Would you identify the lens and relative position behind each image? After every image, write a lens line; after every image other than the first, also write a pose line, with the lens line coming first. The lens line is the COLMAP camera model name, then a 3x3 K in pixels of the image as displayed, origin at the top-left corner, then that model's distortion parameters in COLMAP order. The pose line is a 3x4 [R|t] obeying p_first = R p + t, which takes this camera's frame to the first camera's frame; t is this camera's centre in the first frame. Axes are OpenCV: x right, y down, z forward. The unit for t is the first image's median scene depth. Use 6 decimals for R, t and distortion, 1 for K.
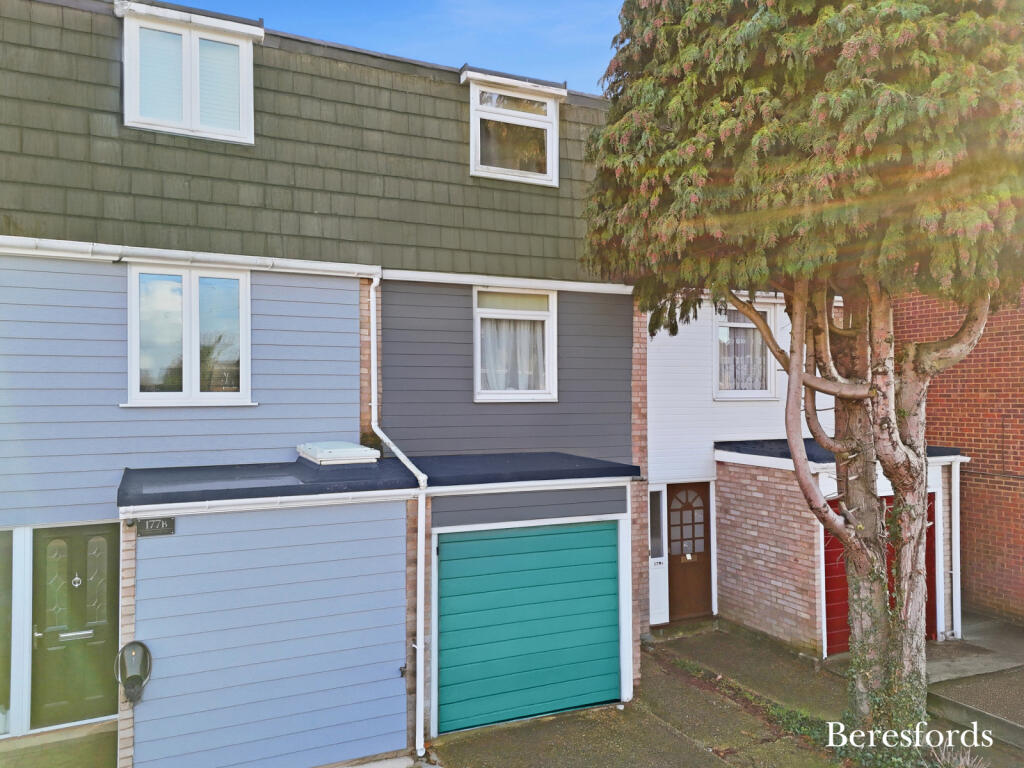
lens RADIAL K [[790.1, 0, 512.6], [0, 790.1, 384.1], [0, 0, 1]] dist [0.077522, 0.001037]
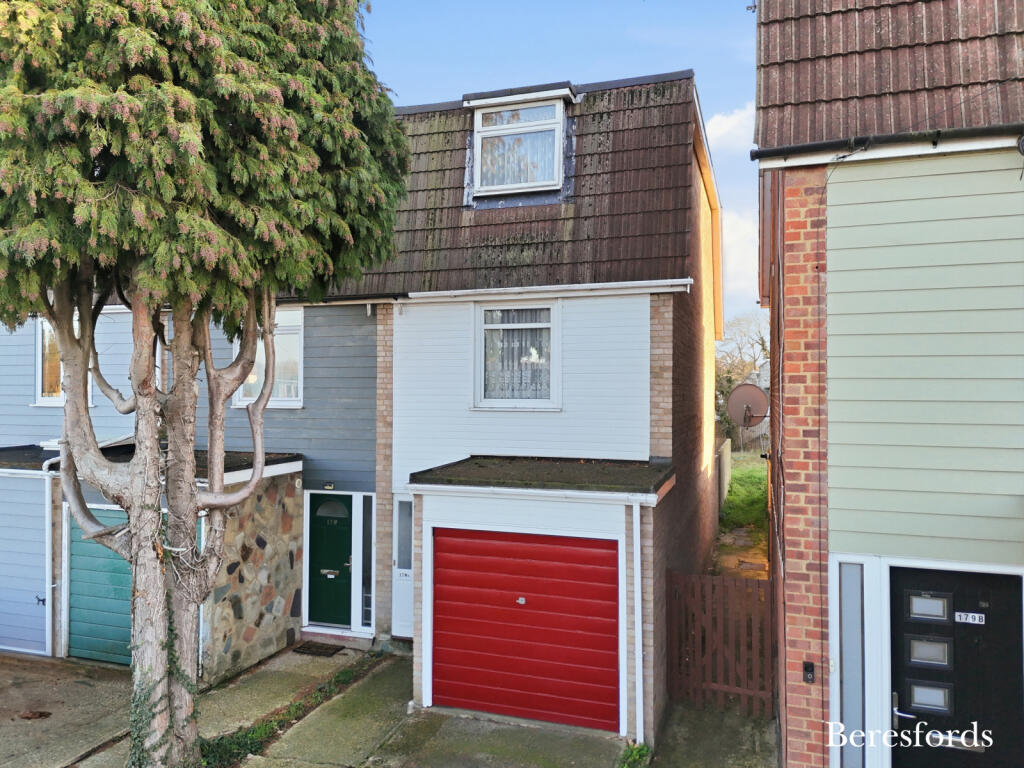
lens RADIAL K [[743.4, 0, 507.7], [0, 743.4, 380.1], [0, 0, 1]] dist [0.045359, -0.017886]
pose [[0.709555, -0.005272, -0.704631, 0.931163], [0.002065, 0.999983, -0.005402, -0.009955], [0.704647, 0.002378, 0.709554, 0.439535]]
